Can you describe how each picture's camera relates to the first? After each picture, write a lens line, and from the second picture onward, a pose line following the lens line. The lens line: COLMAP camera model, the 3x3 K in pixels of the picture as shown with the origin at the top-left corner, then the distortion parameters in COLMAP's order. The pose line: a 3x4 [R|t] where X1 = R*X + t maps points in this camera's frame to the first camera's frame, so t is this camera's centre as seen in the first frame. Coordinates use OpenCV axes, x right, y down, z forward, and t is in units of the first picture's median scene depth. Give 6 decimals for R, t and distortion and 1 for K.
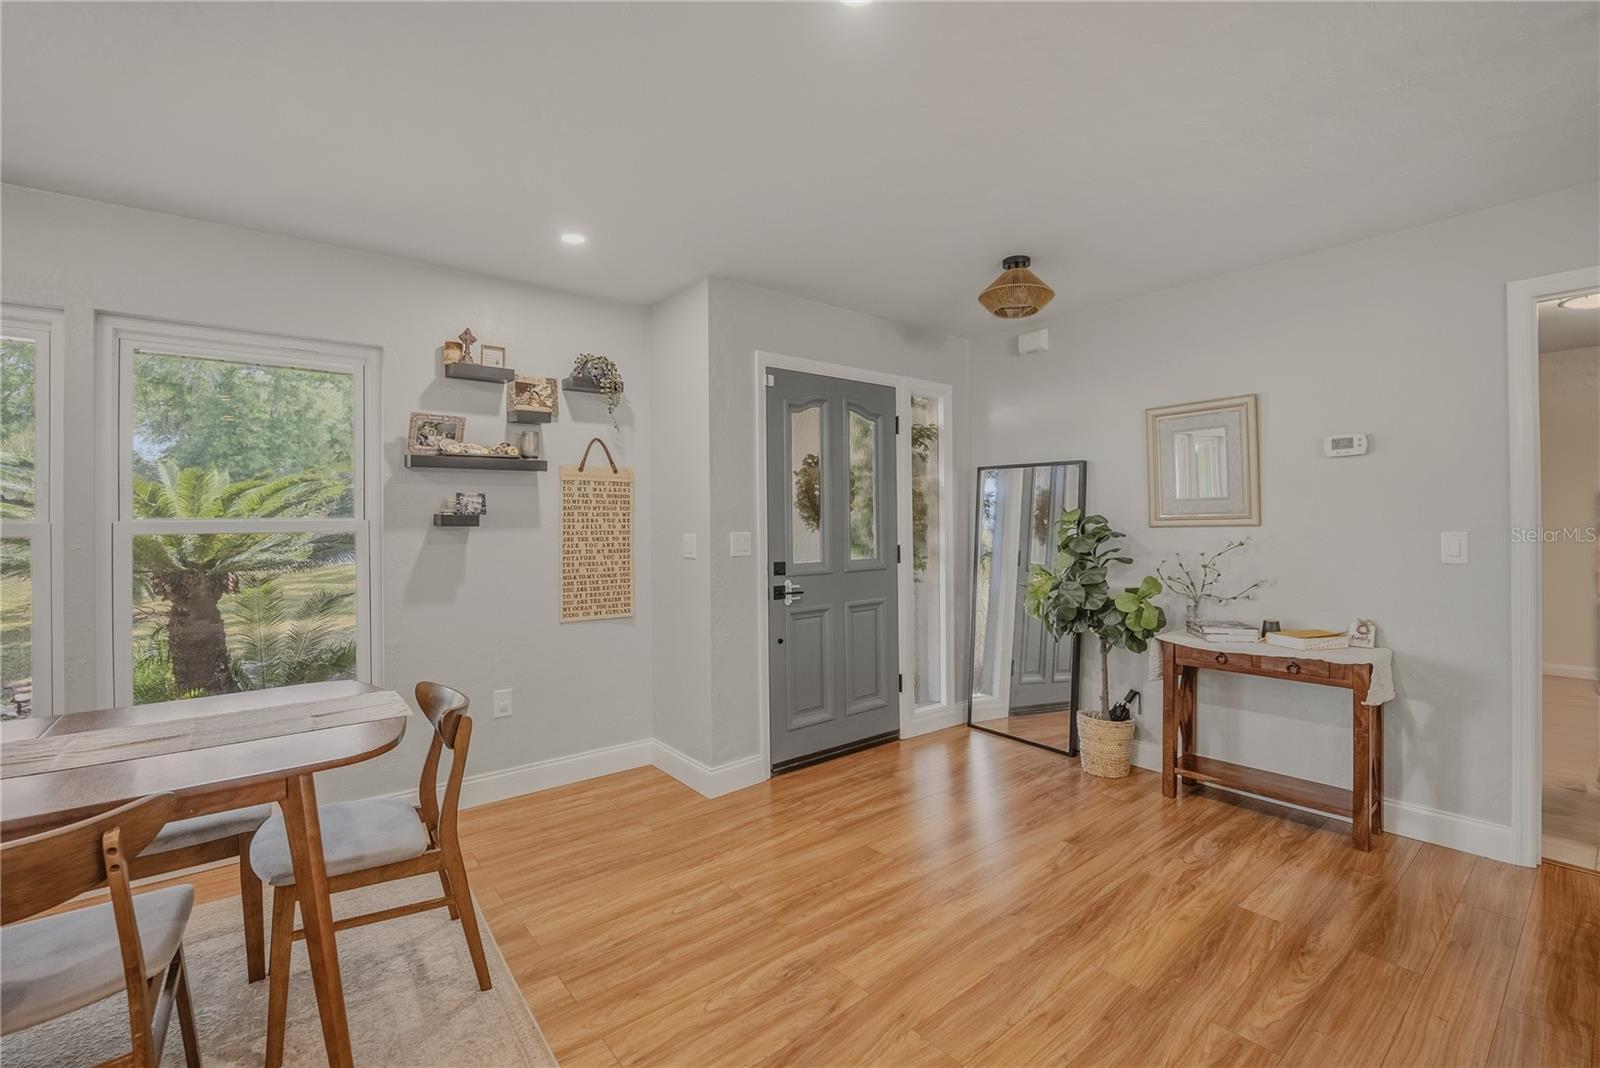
lens RADIAL K [[669.7, 0, 780.8], [0, 669.7, 523.2], [0, 0, 1]] dist [-0.020252, 0.000015]
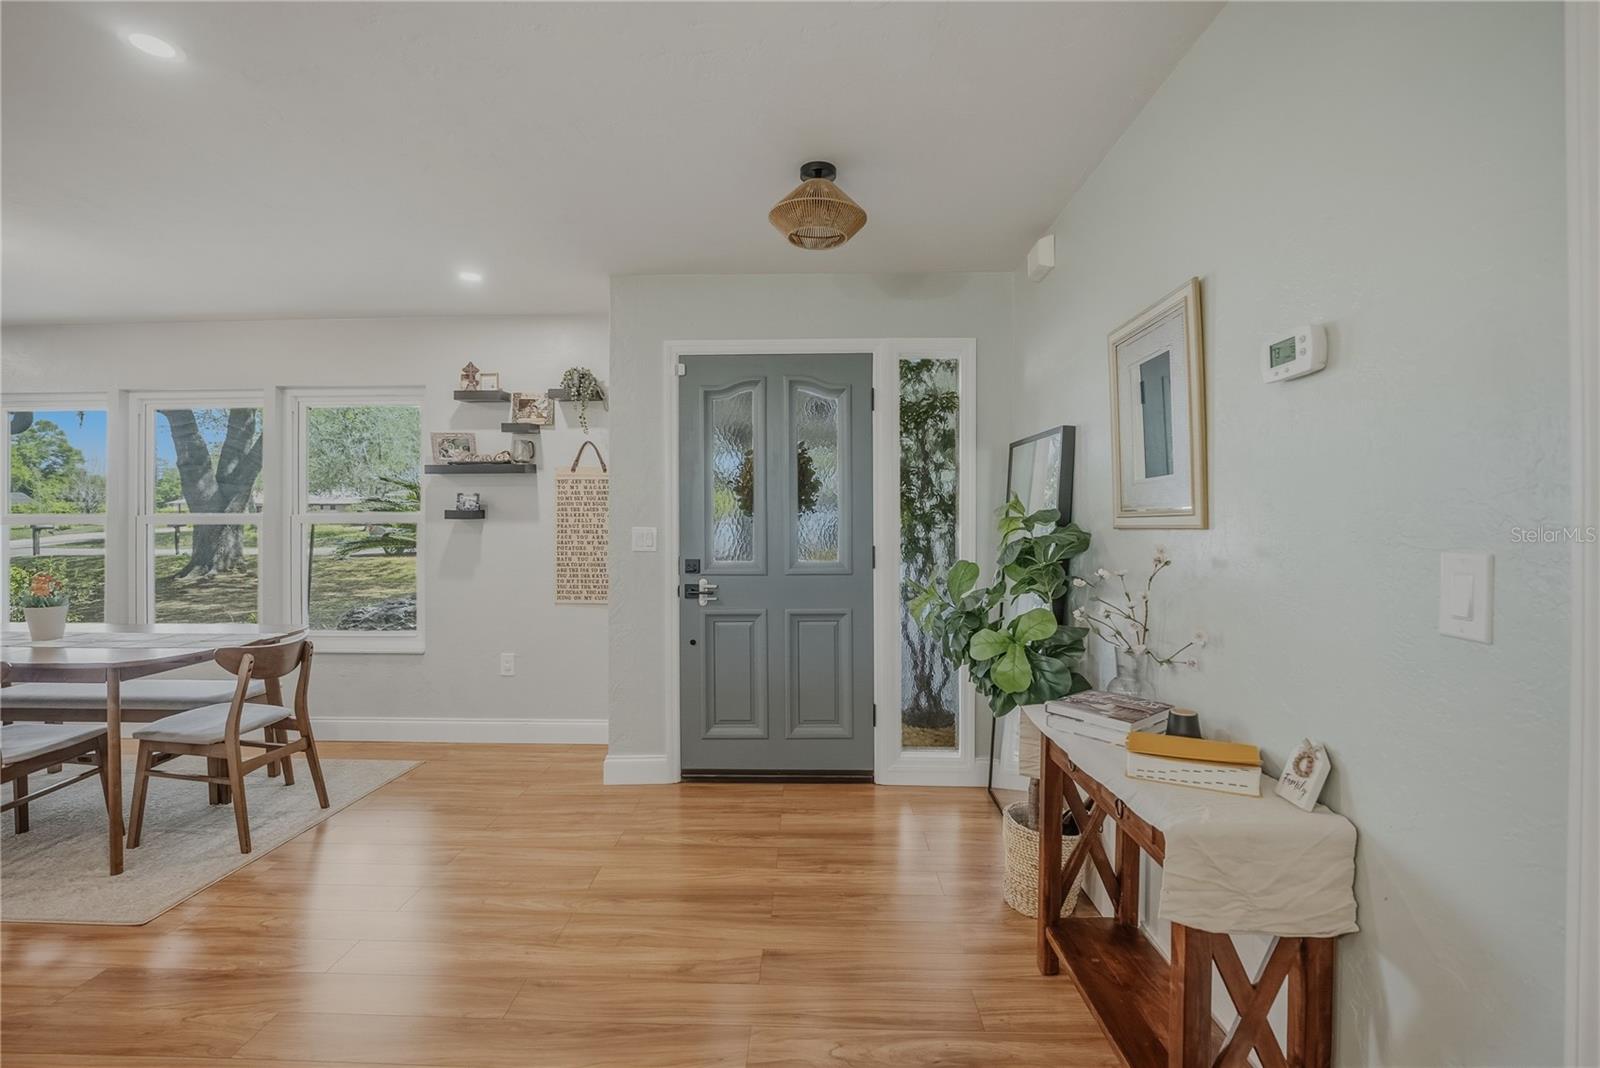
lens RADIAL K [[670.8, 0, 798.9], [0, 670.8, 524.8], [0, 0, 1]] dist [-0.021419, 0.000368]
pose [[0.783558, 0.012564, -0.621191, 0.715597], [-0.005148, 0.999892, 0.013731, -0.004984], [0.621297, -0.007561, 0.783539, 0.352844]]
